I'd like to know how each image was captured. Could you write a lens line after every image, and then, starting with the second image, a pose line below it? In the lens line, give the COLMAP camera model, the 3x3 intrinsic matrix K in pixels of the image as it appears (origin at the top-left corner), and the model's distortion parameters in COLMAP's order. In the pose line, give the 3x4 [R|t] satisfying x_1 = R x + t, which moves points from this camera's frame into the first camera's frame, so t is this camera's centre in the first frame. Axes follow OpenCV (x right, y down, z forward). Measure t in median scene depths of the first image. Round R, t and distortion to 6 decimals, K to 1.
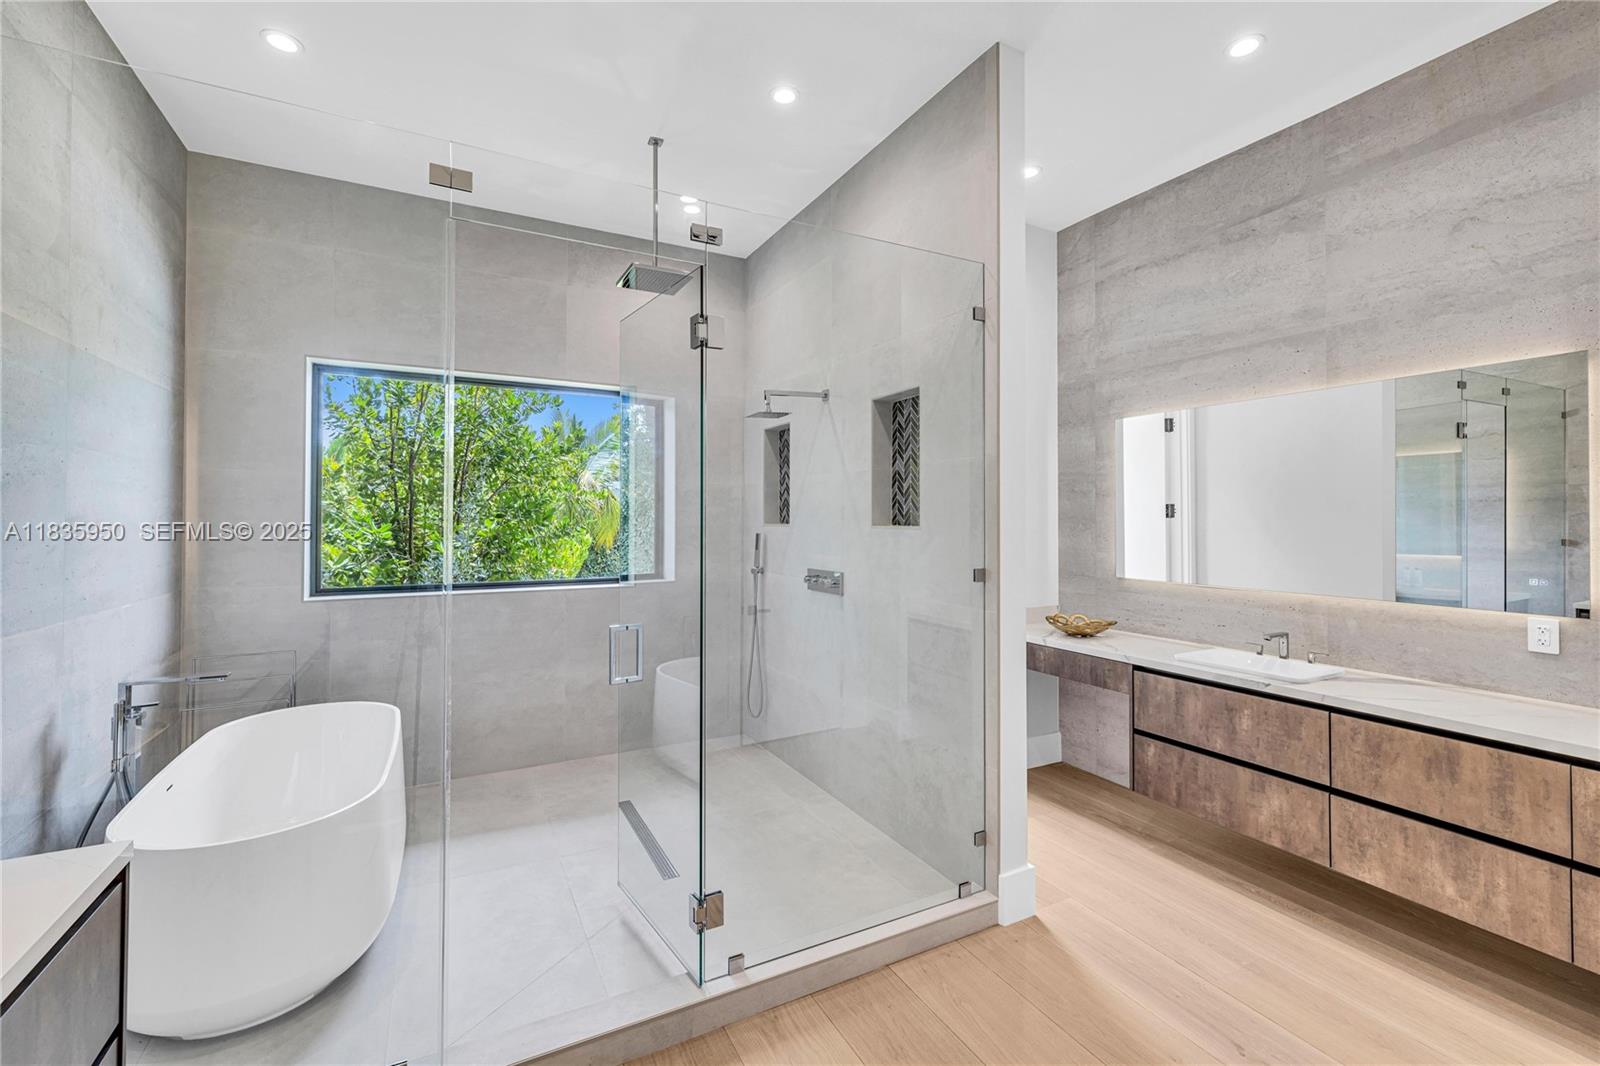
lens RADIAL K [[676.5, 0, 791.2], [0, 676.5, 508.2], [0, 0, 1]] dist [0.000791, 0.000062]
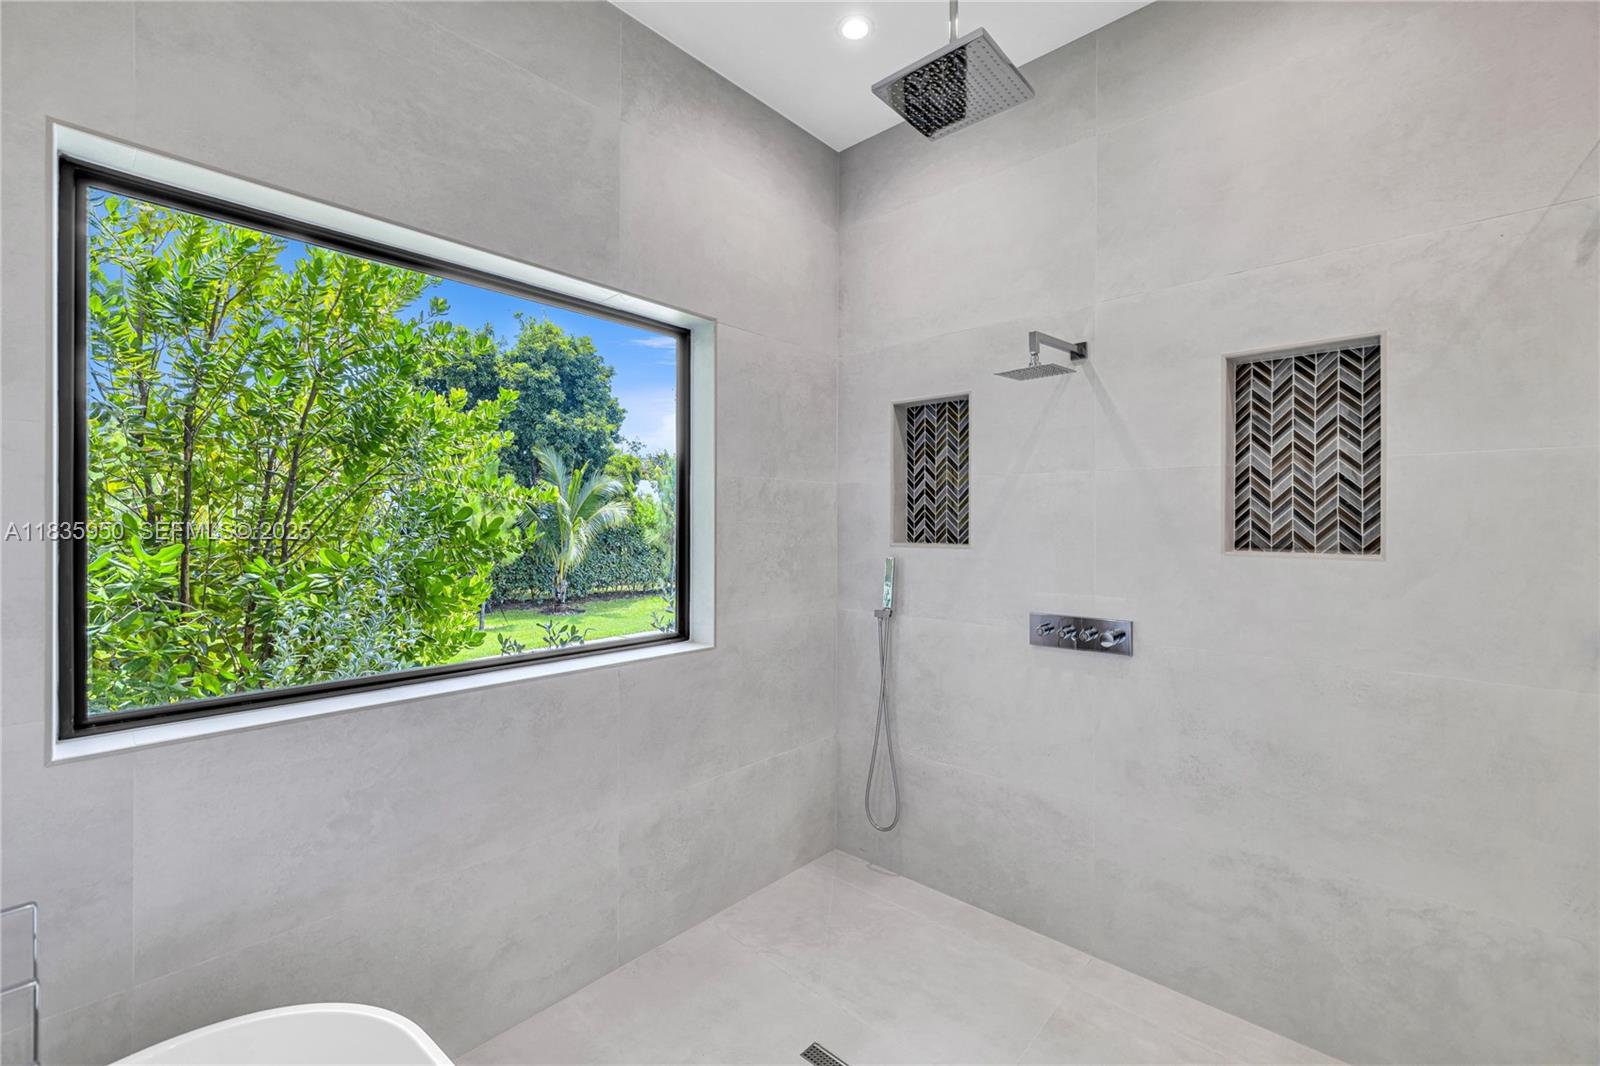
lens RADIAL K [[668.1, 0, 802.5], [0, 668.1, 530.9], [0, 0, 1]] dist [0.001236, 0.000235]
pose [[0.939684, 0.003558, 0.342025, -0.477950], [-0.008826, 0.999865, 0.013847, 0.001055], [-0.341929, -0.016030, 0.939589, 0.537523]]
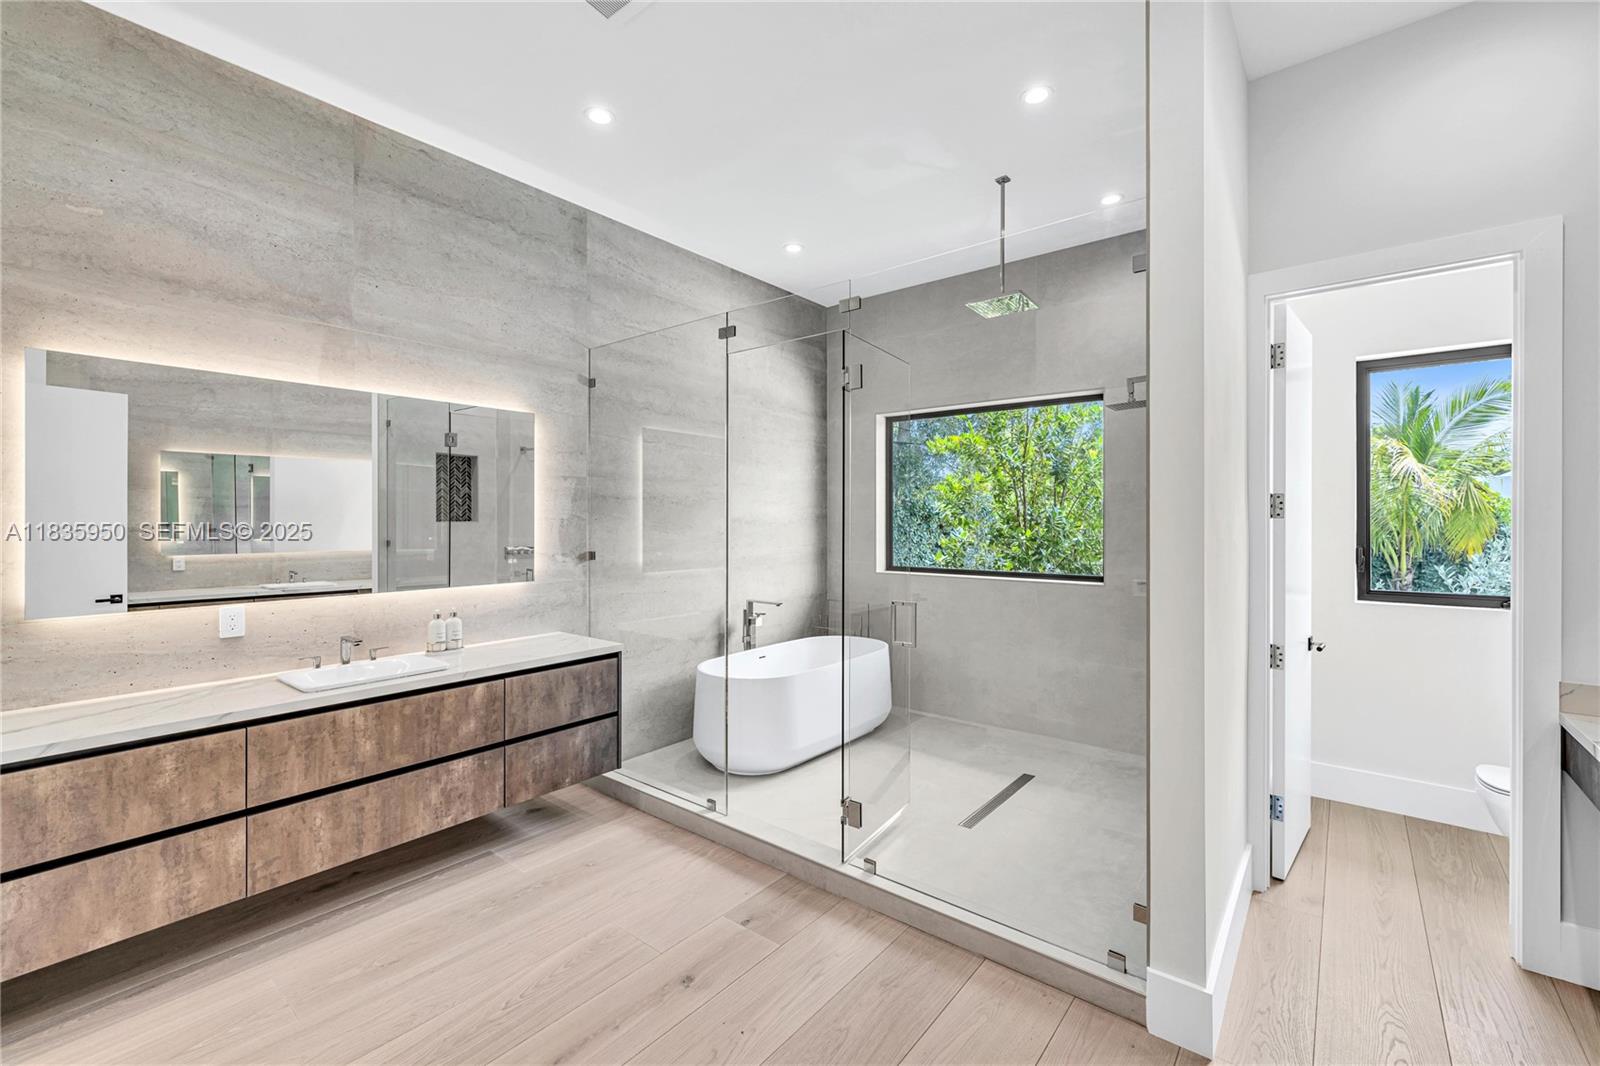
lens RADIAL K [[668.1, 0, 802.5], [0, 668.1, 530.9], [0, 0, 1]] dist [0.001236, 0.000235]
pose [[0.399462, 0.009682, -0.916699, 0.656050], [0.013006, 0.999784, 0.016227, 0.015097], [0.916658, -0.018405, 0.399249, 0.256161]]
